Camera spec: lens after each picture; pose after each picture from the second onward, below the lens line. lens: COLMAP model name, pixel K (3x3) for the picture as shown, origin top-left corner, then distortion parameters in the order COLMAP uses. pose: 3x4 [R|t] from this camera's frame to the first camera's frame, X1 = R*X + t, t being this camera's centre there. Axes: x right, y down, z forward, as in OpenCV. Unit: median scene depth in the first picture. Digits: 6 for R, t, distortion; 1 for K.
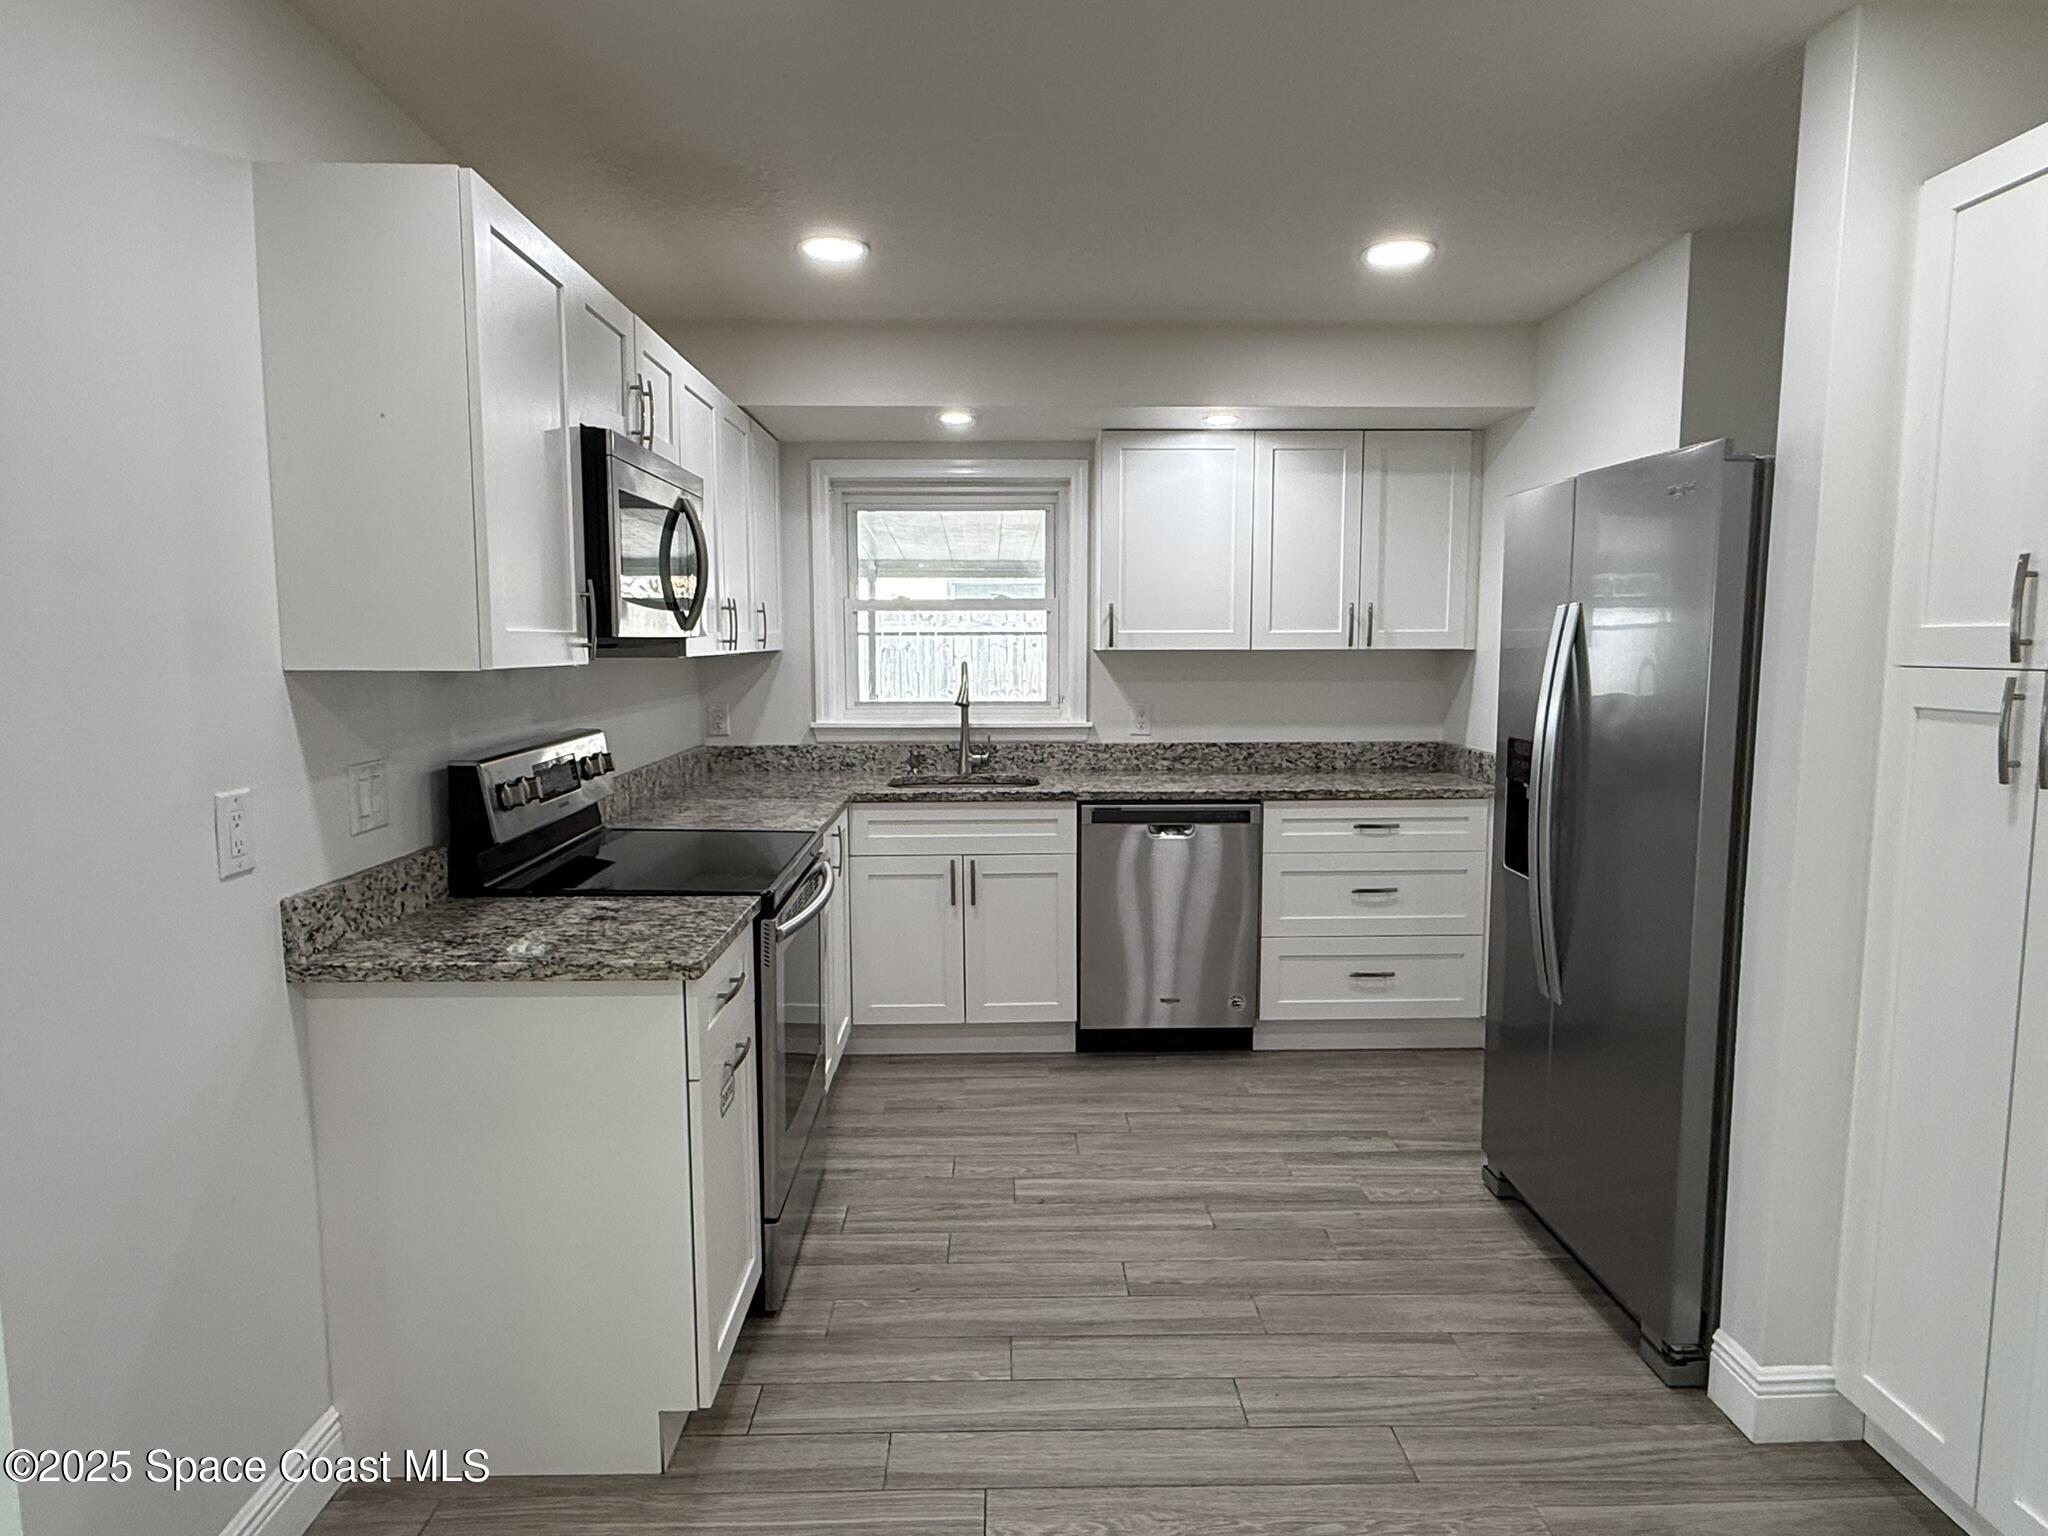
lens RADIAL K [[1225.4, 0, 1017.3], [0, 1225.4, 776.1], [0, 0, 1]] dist [-0.001115, 0.001481]
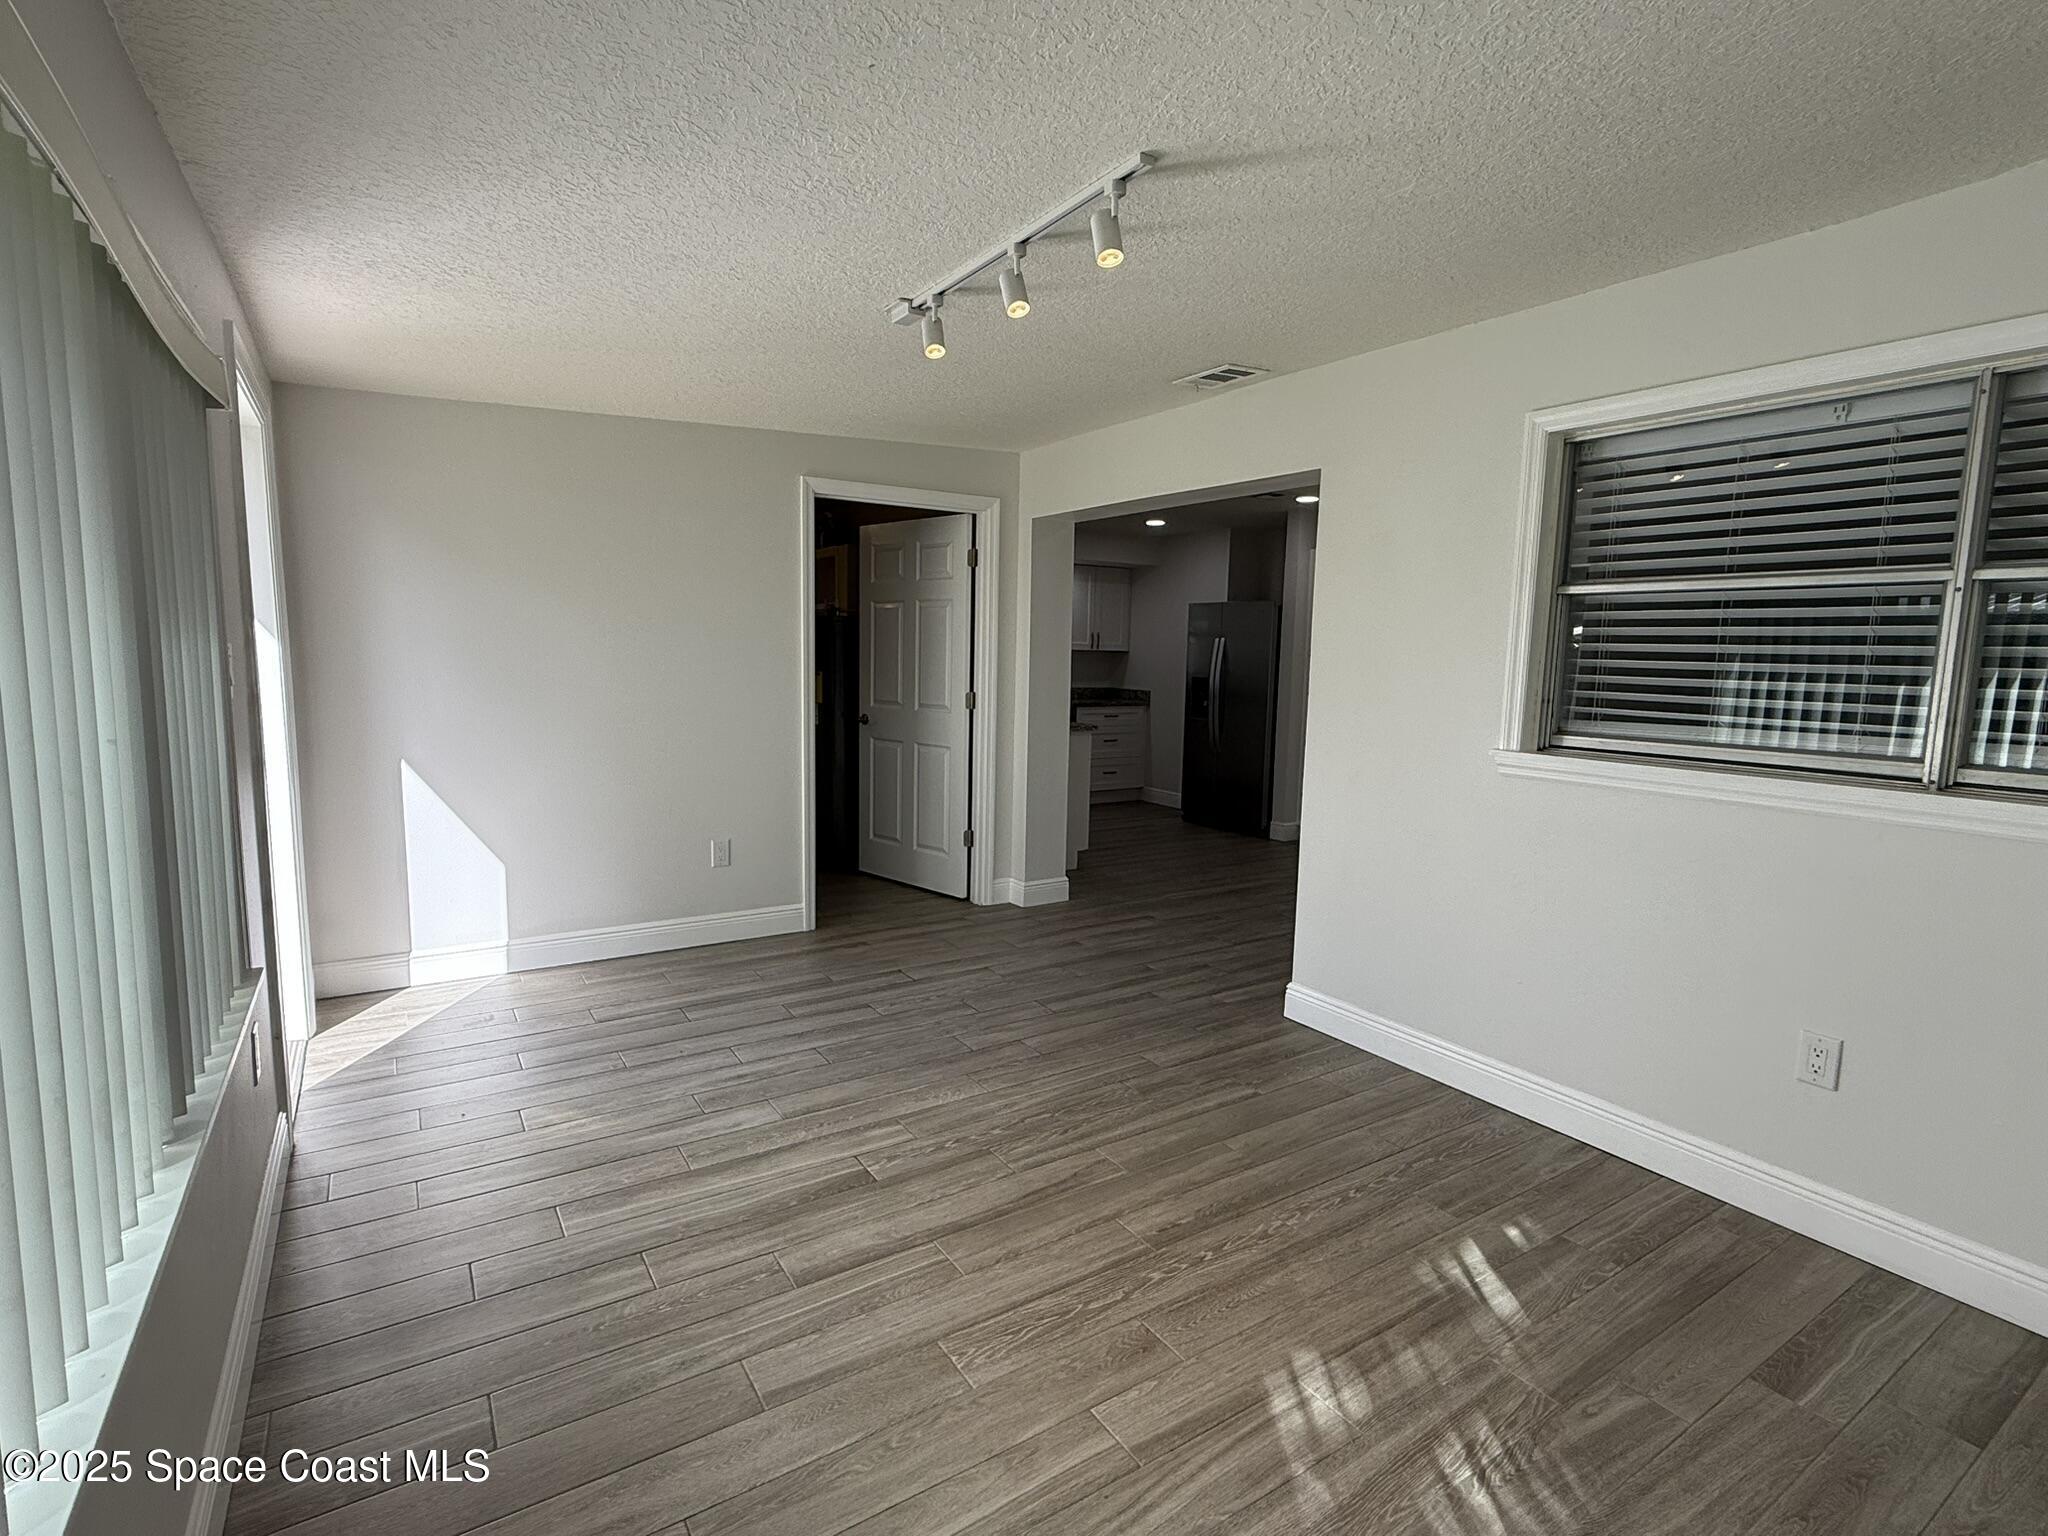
lens RADIAL K [[987.9, 0, 1017.9], [0, 987.9, 773.3], [0, 0, 1]] dist [0.001553, -0.000160]
pose [[0.852351, -0.043786, 0.521135, -1.089511], [0.034330, 0.999024, 0.027788, 0.106139], [-0.521843, -0.005795, 0.853022, -0.796130]]
